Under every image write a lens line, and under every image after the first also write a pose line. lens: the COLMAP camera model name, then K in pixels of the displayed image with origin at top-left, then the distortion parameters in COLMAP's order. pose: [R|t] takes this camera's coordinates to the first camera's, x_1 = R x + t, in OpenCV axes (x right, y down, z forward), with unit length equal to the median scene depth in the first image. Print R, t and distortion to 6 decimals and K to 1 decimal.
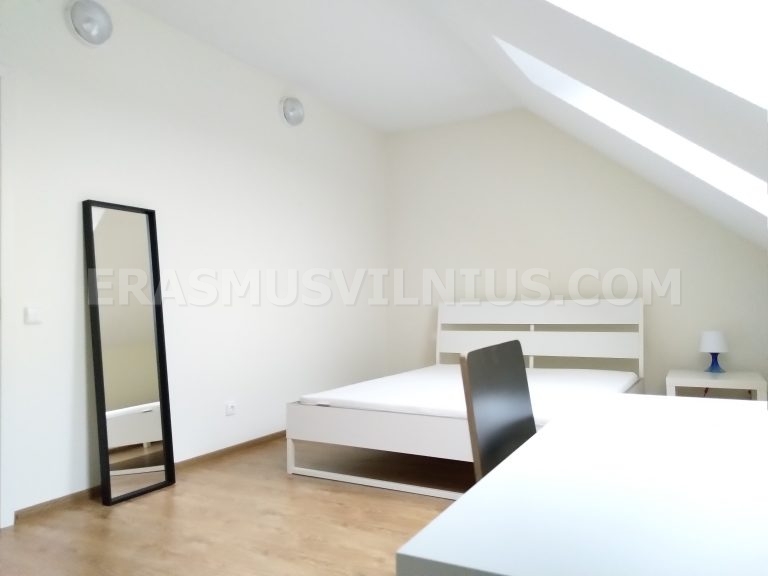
lens RADIAL K [[589.2, 0, 387.1], [0, 589.2, 287.5], [0, 0, 1]] dist [0.024118, -0.044703]
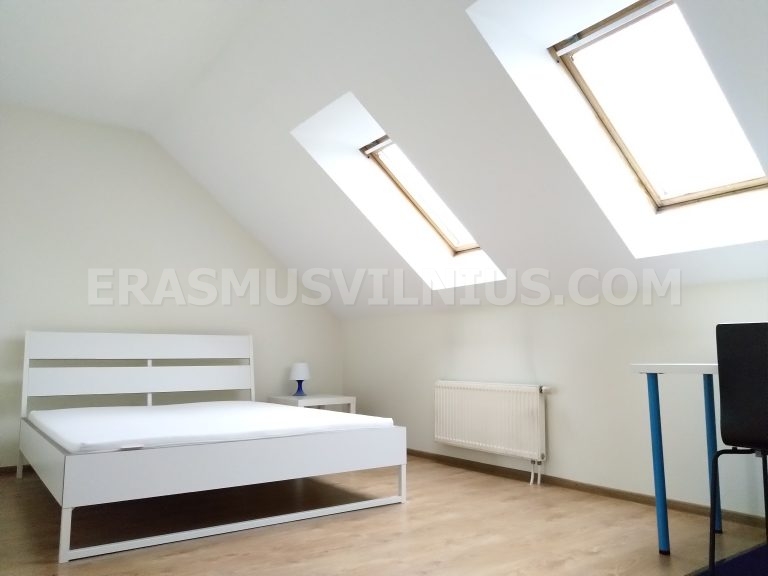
lens RADIAL K [[590.0, 0, 384.0], [0, 590.0, 288.0], [0, 0, 1]] dist [0.055189, -0.109216]
pose [[0.435511, 0.118197, 0.892390, -0.744756], [-0.029063, 0.992672, -0.117296, 0.083263], [-0.899714, 0.025148, 0.435754, 0.416529]]
